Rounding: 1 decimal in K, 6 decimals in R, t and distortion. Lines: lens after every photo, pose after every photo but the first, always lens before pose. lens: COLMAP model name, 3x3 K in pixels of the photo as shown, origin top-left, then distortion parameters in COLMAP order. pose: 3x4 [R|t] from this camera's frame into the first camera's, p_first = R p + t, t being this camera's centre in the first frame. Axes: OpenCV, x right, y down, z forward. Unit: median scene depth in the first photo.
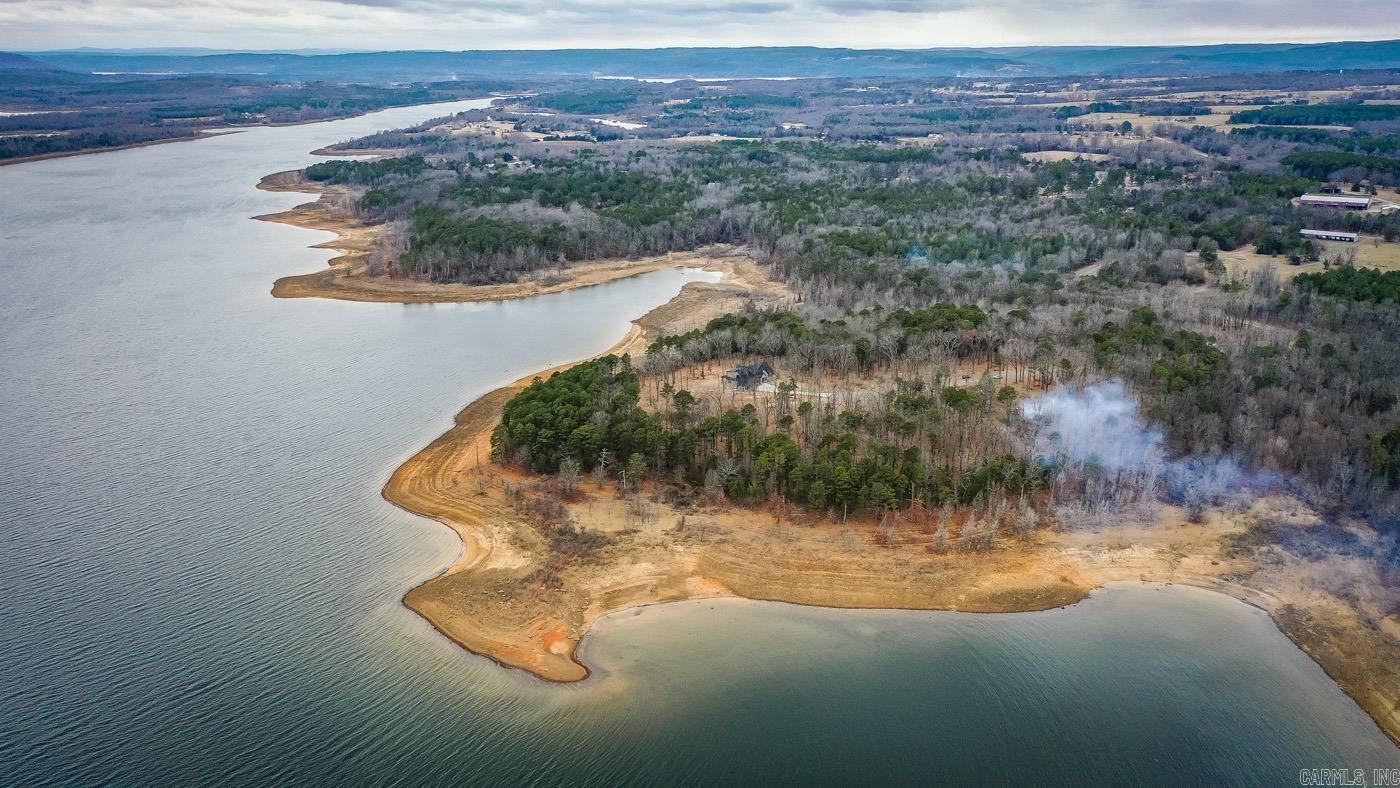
lens RADIAL K [[1114.5, 0, 700.5], [0, 1114.5, 384.2], [0, 0, 1]] dist [0.039105, -0.007357]
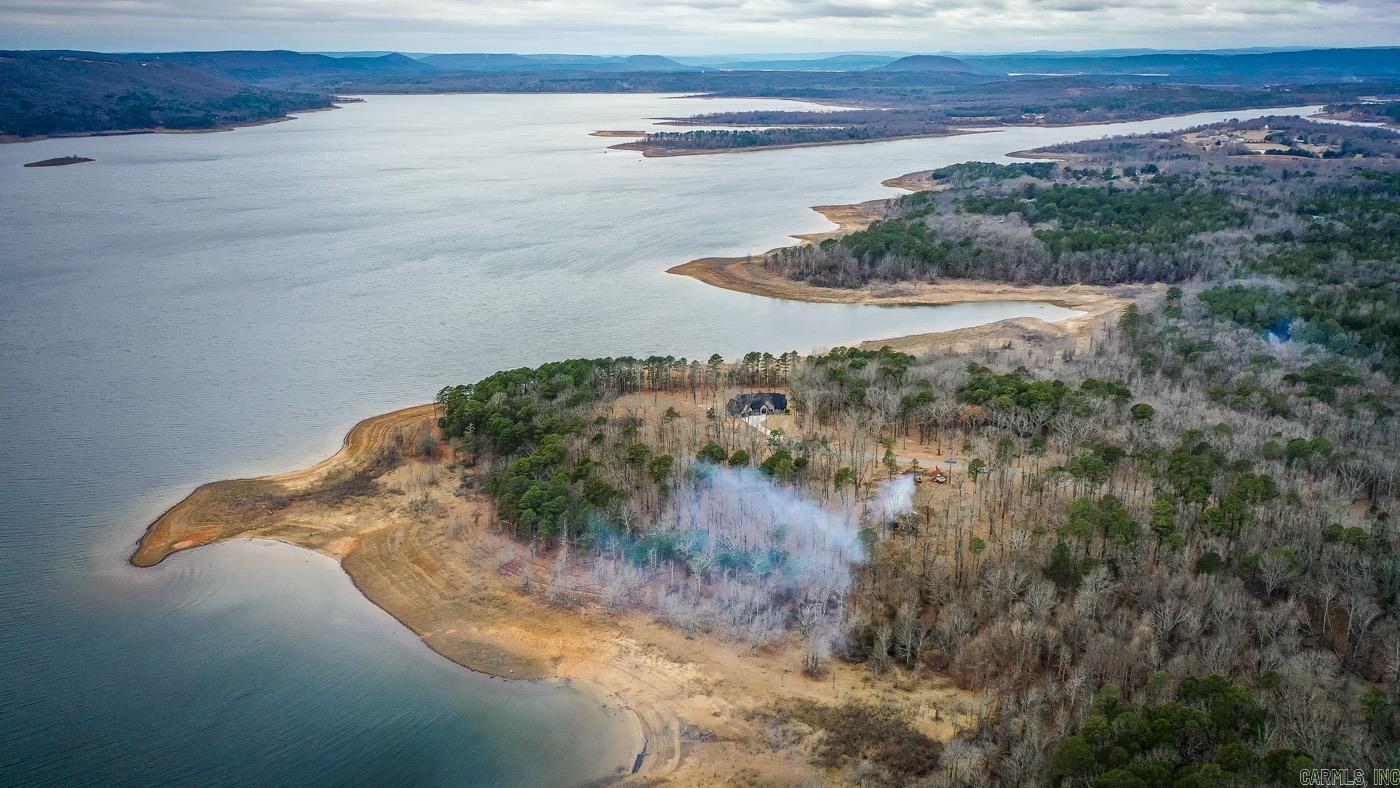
lens RADIAL K [[1114.5, 0, 700.8], [0, 1114.5, 402.5], [0, 0, 1]] dist [0.039105, -0.007357]
pose [[0.711865, 0.208408, -0.670682, 0.848397], [-0.198382, 0.975737, 0.092637, -0.114531], [0.673716, 0.067106, 0.735937, 0.362128]]
